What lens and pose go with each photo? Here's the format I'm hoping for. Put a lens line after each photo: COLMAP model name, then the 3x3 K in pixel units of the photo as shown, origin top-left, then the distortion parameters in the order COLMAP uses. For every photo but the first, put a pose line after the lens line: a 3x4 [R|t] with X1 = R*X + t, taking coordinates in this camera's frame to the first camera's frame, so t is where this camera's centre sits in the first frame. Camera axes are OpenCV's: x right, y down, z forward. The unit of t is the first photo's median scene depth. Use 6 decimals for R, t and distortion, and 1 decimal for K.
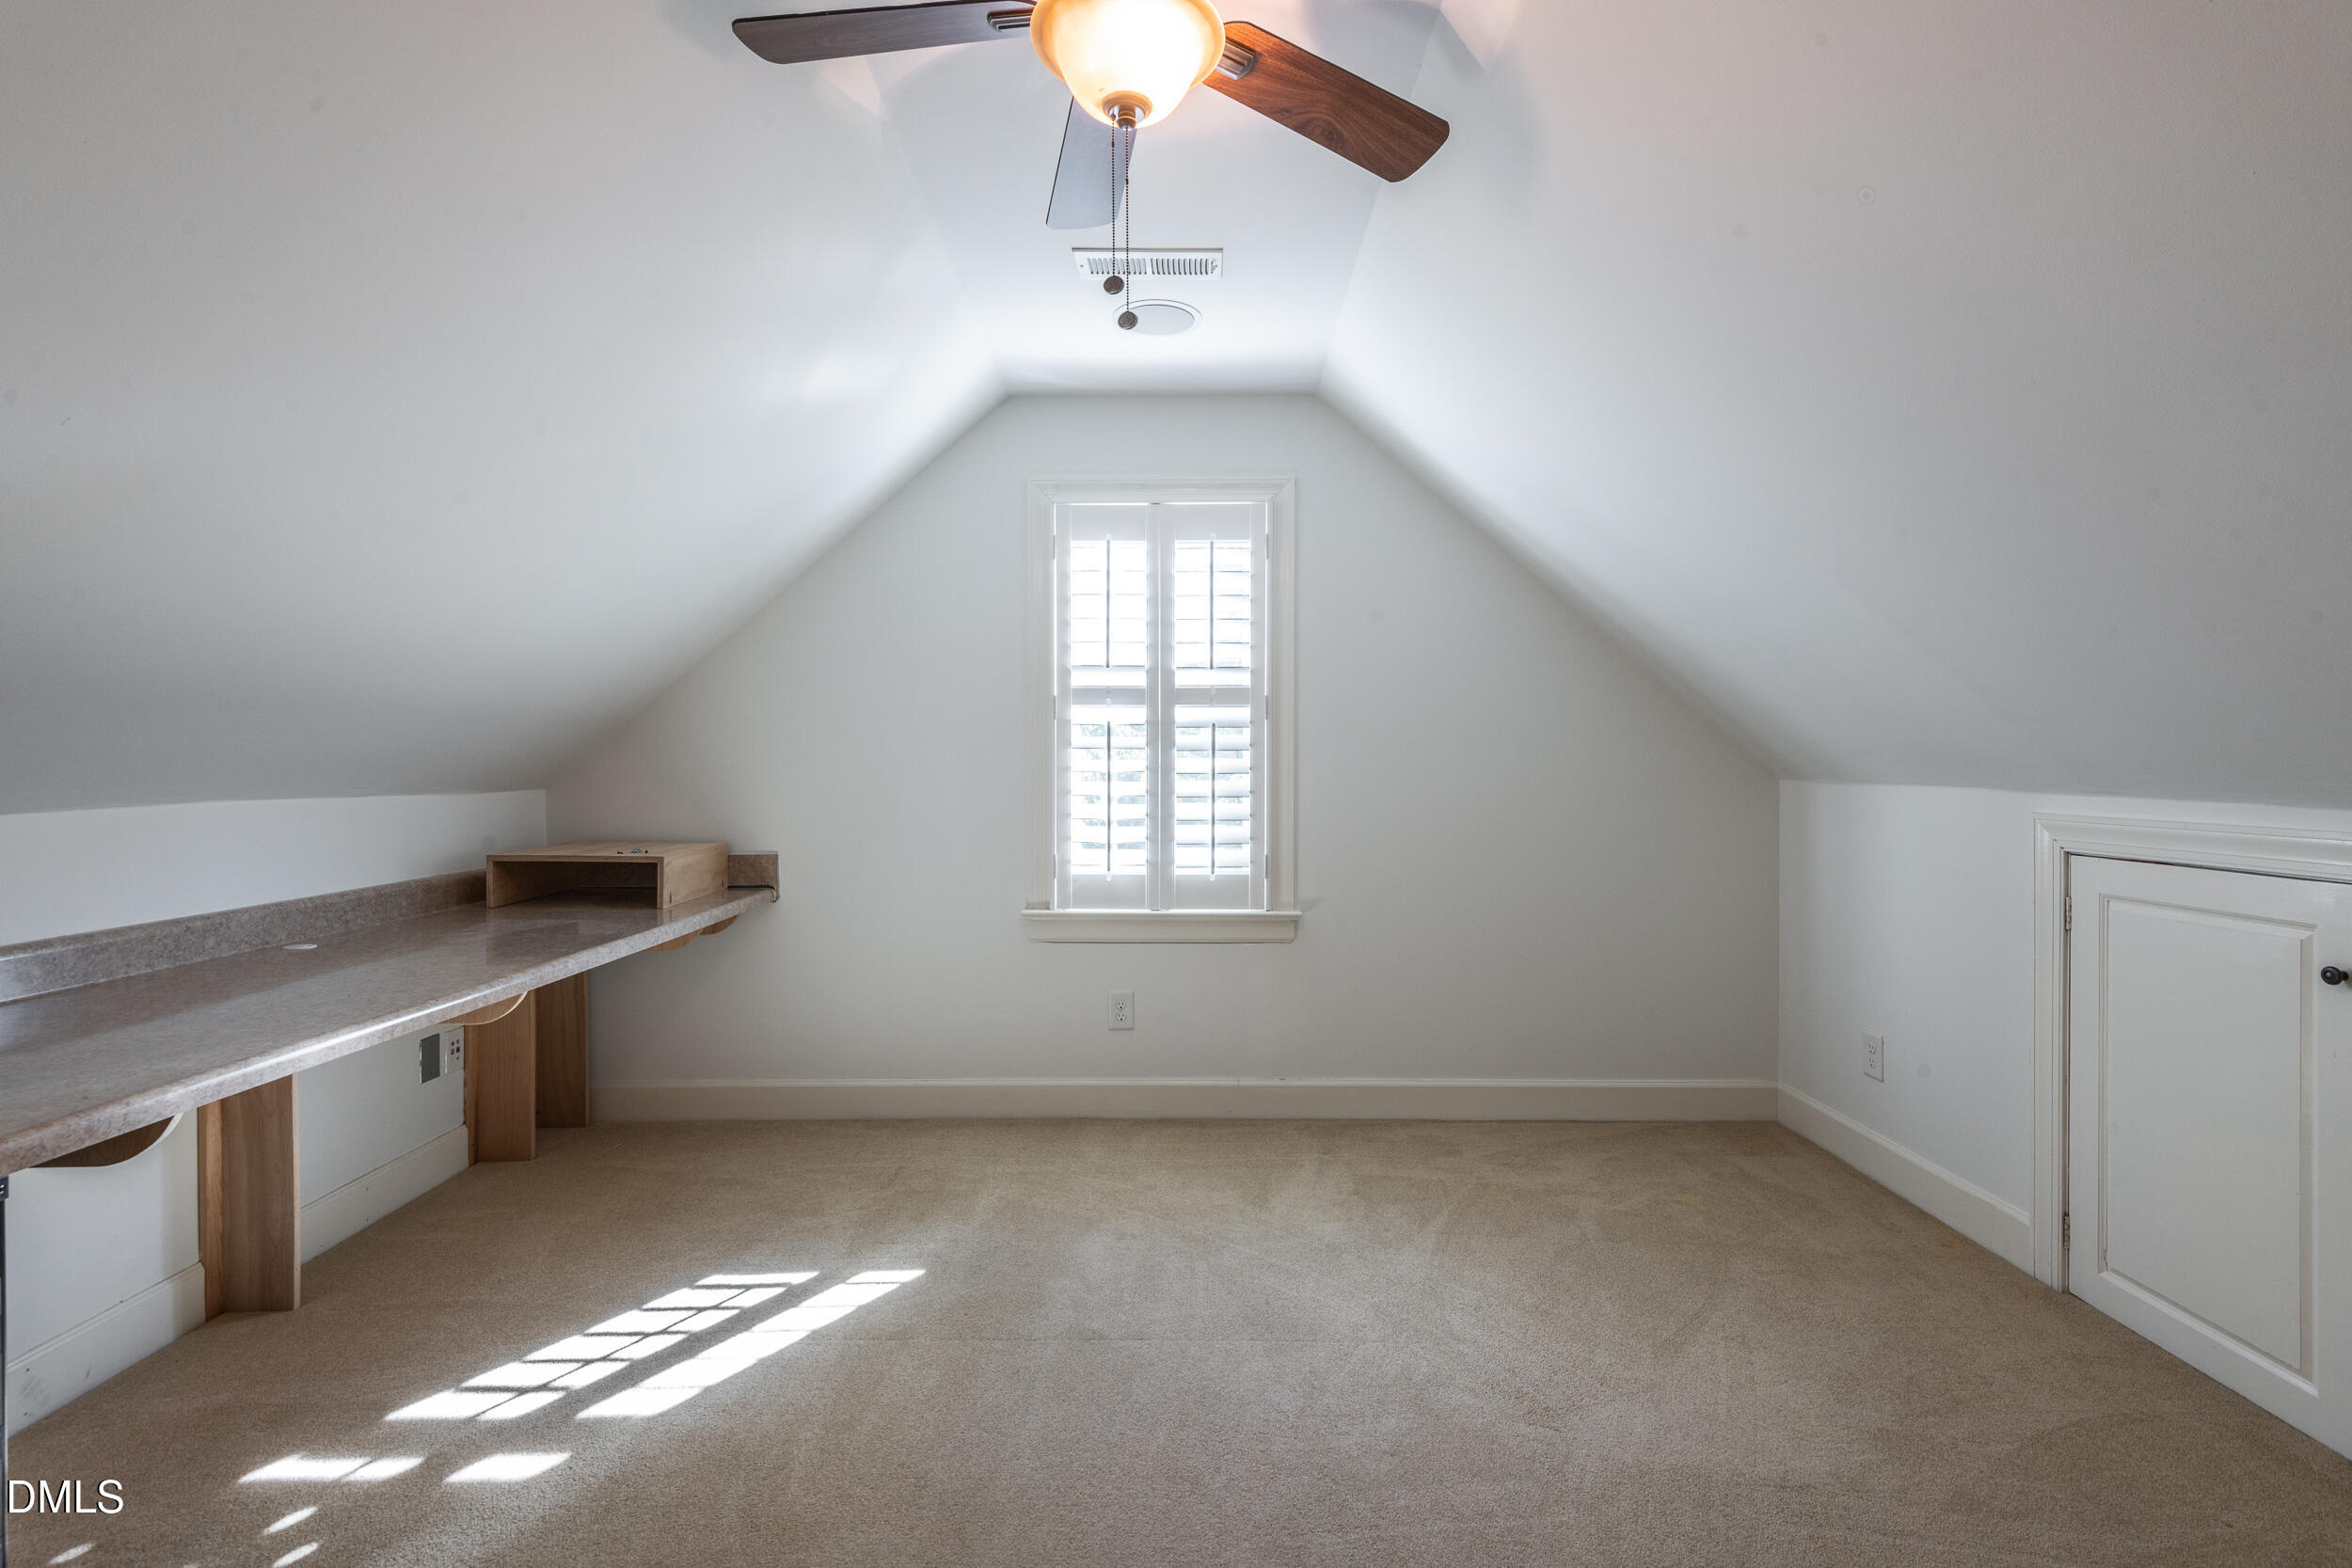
lens RADIAL K [[1089.4, 0, 1182.2], [0, 1089.4, 768.9], [0, 0, 1]] dist [0.031756, -0.012874]
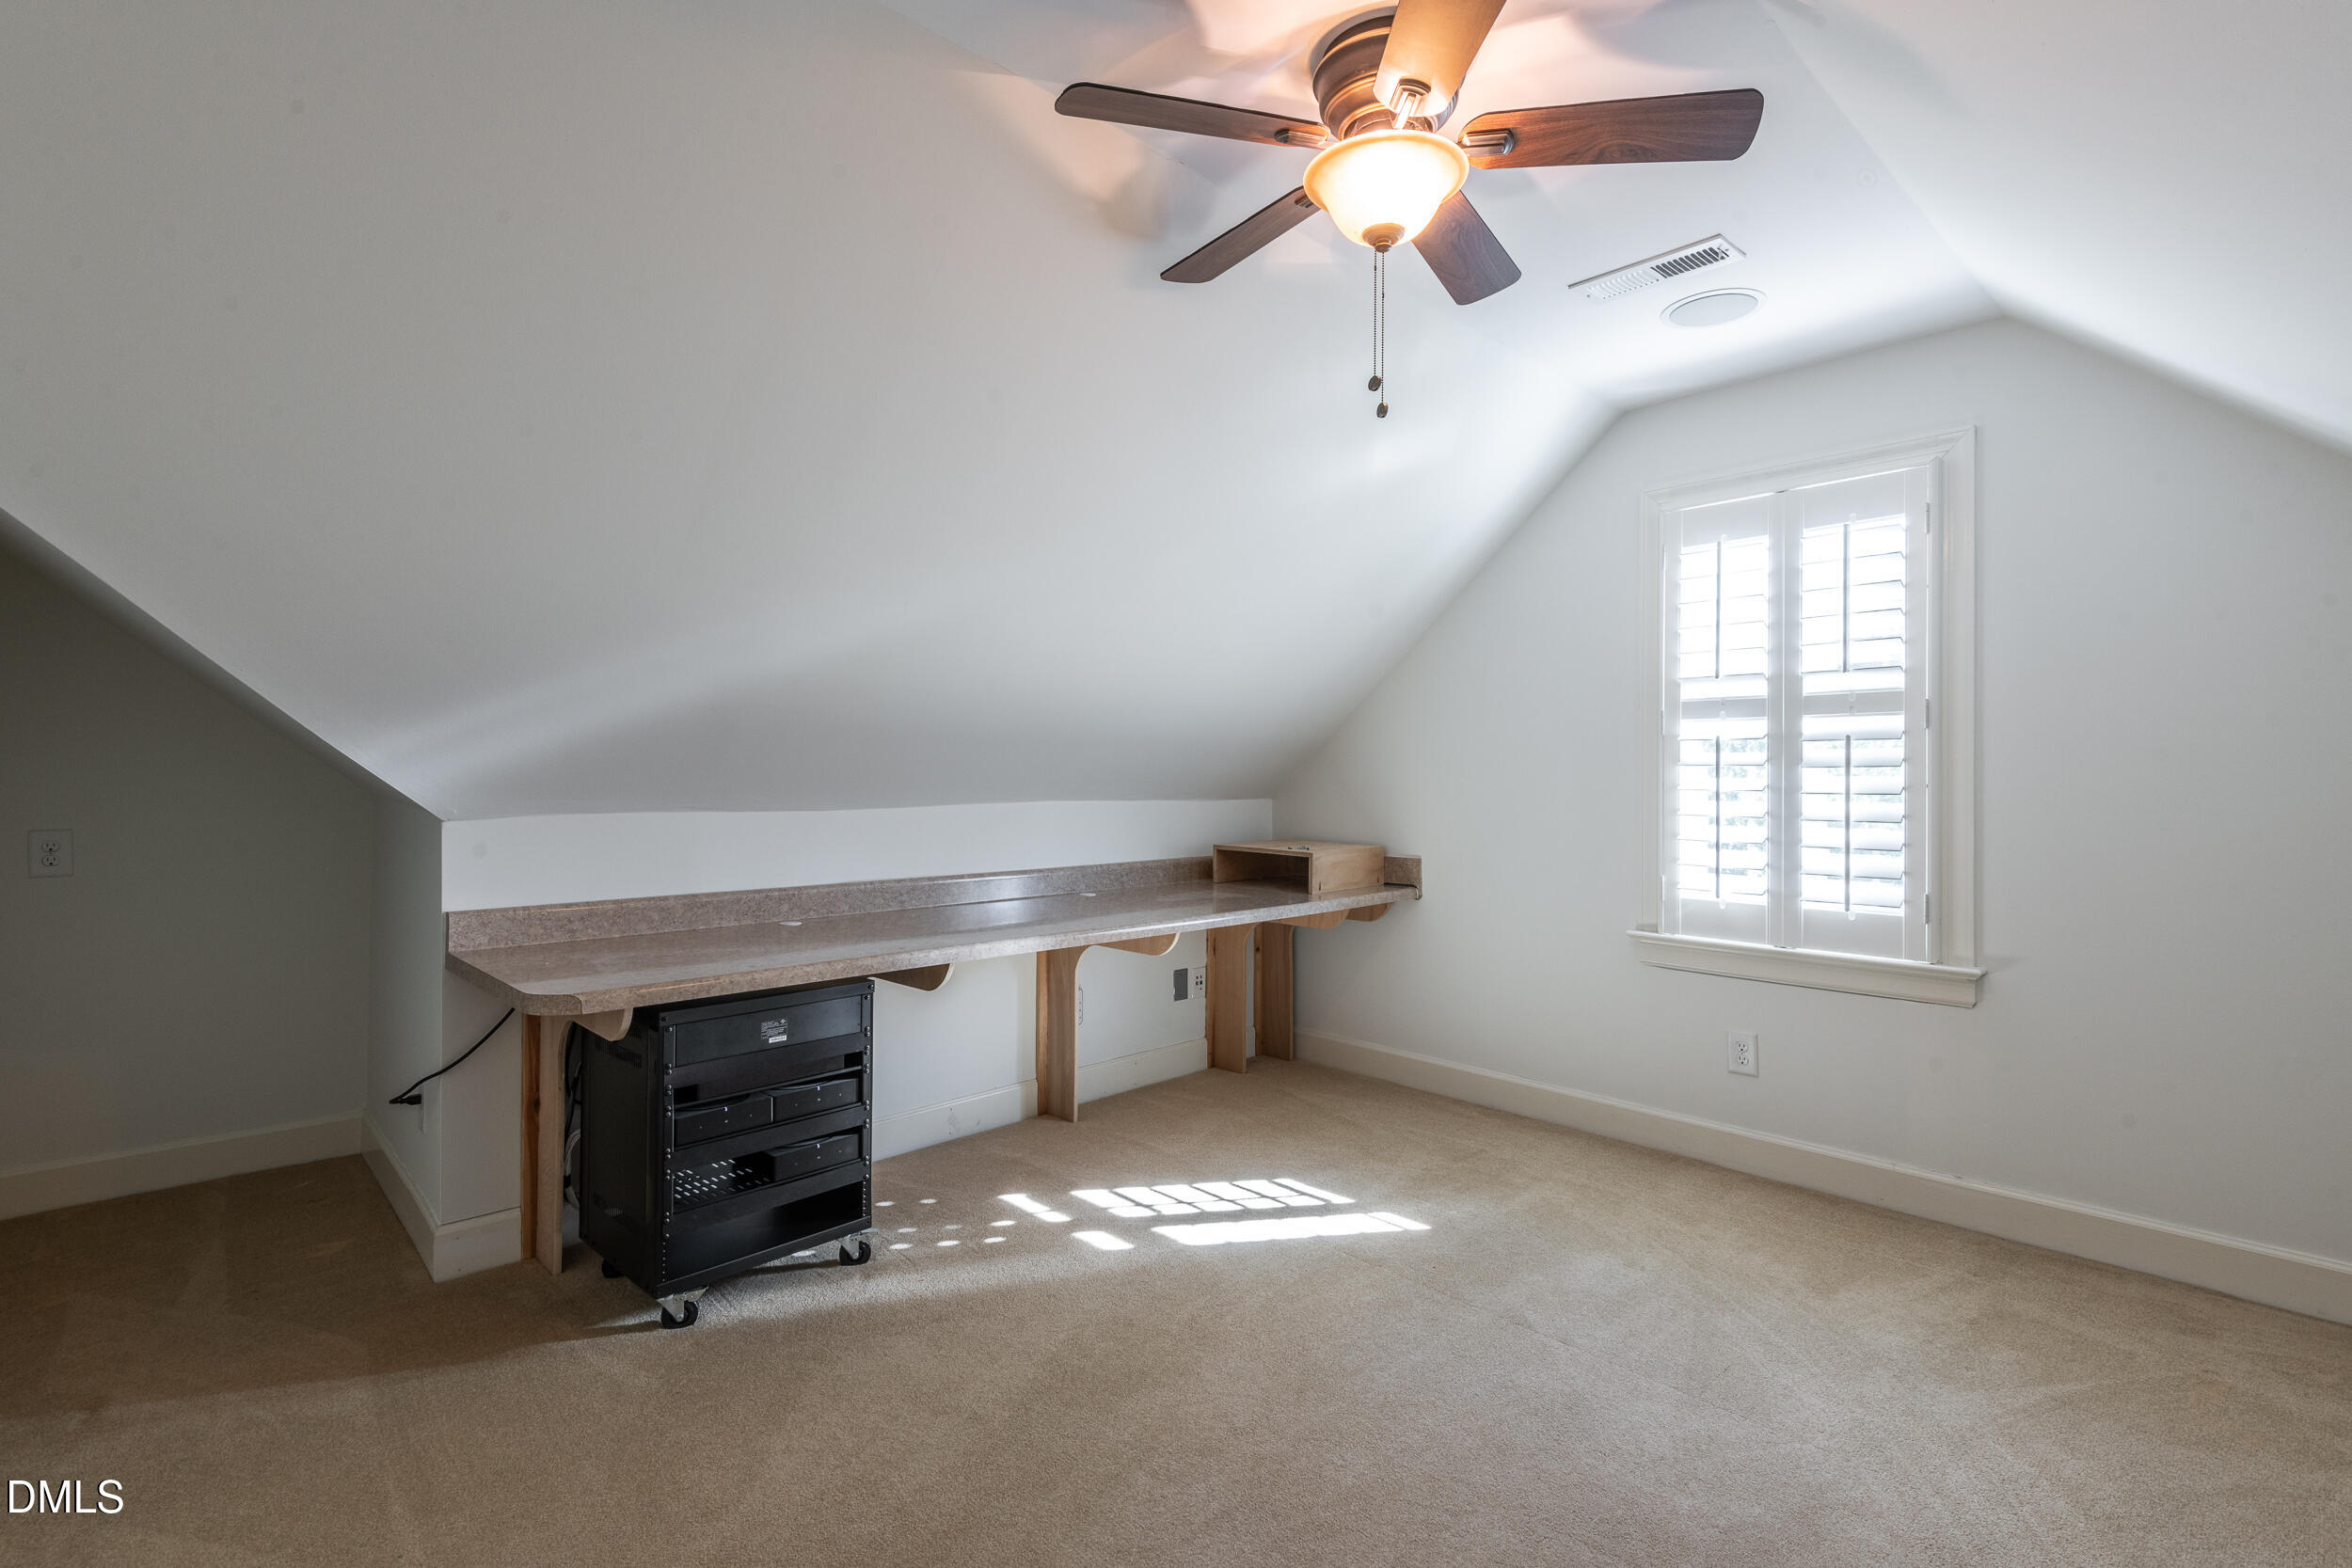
lens RADIAL K [[1089.4, 0, 1134.2], [0, 1089.4, 764.0], [0, 0, 1]] dist [0.031756, -0.012874]
pose [[0.675166, -0.005151, -0.737648, 0.305447], [-0.008555, 0.999854, -0.014813, -0.001671], [0.737617, 0.016311, 0.675023, 0.000748]]
